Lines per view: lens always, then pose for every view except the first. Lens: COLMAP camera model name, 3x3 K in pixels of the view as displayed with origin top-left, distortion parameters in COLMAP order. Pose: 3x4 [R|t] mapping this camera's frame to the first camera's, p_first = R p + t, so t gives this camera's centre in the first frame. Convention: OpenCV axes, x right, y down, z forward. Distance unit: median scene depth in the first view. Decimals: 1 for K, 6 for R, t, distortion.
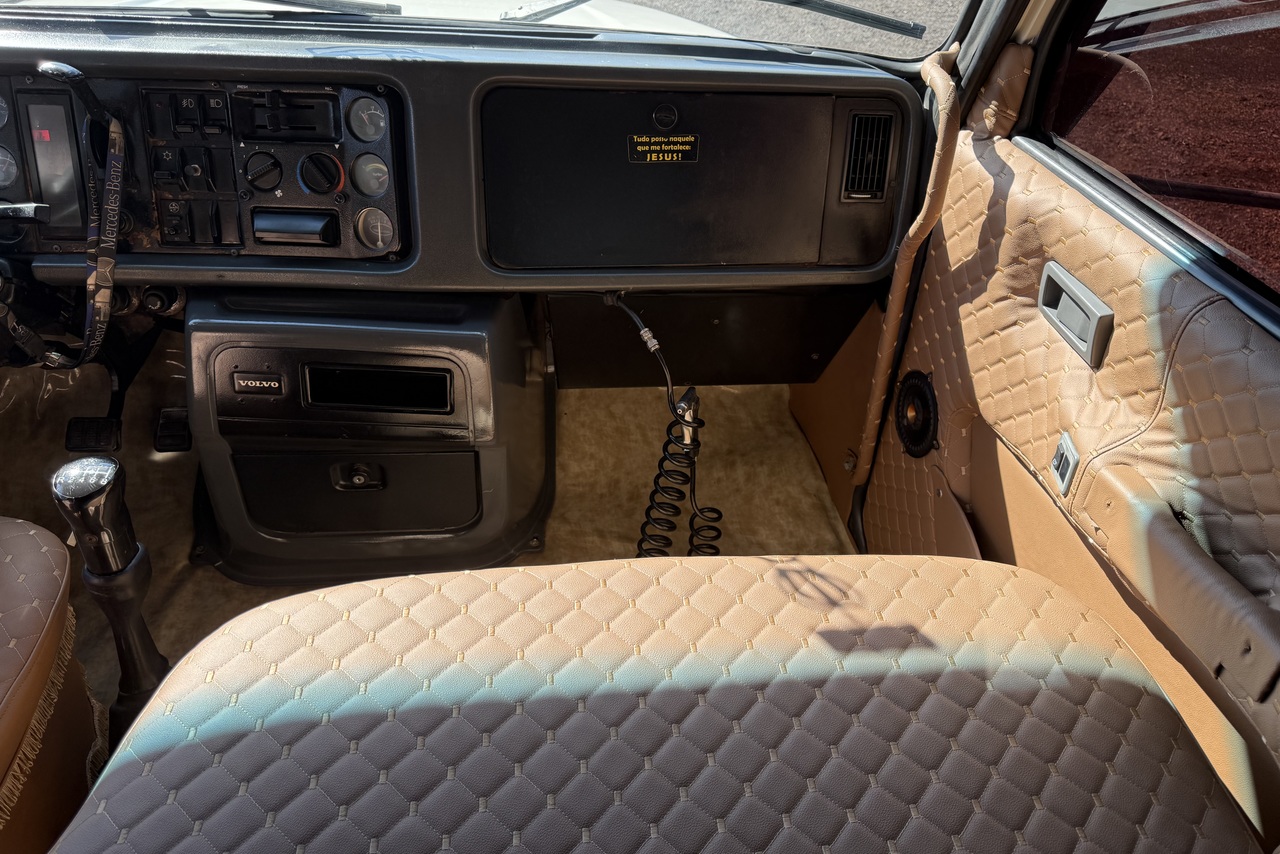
lens RADIAL K [[885.3, 0, 638.5], [0, 885.3, 433.6], [0, 0, 1]] dist [0.118376, -0.190499]
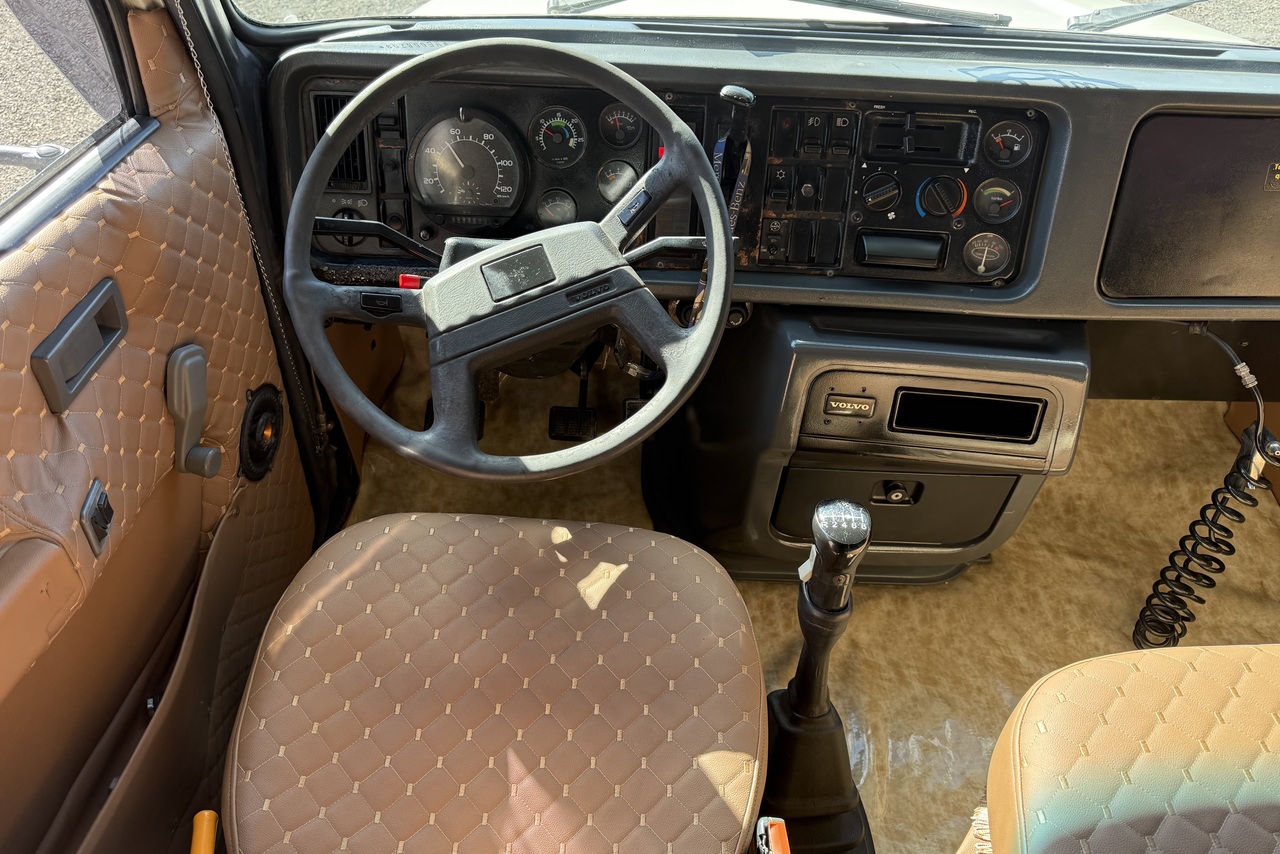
lens RADIAL K [[885.3, 0, 638.5], [0, 885.3, 433.6], [0, 0, 1]] dist [0.118376, -0.190499]
pose [[0.994818, 0.054567, -0.085784, -0.570992], [-0.048449, 0.996237, 0.071860, -0.084611], [0.089383, -0.067331, 0.993719, -0.020105]]
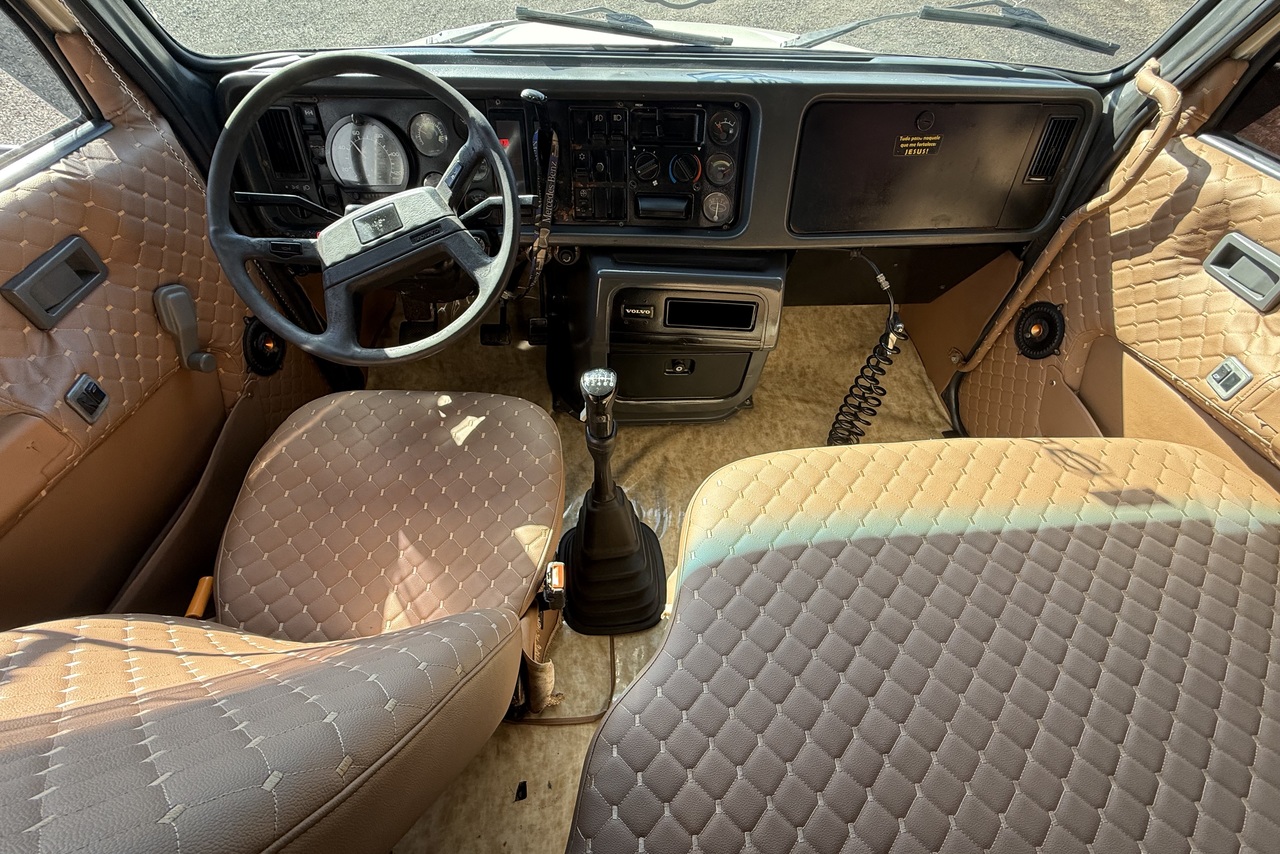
lens RADIAL K [[501.8, 0, 636.5], [0, 501.8, 426.7], [0, 0, 1]] dist [0.001124, 0.000694]
pose [[0.998102, 0.020234, -0.058169, -0.368927], [-0.006902, 0.975288, 0.220831, -0.052897], [0.061200, -0.220011, 0.973576, 0.085816]]
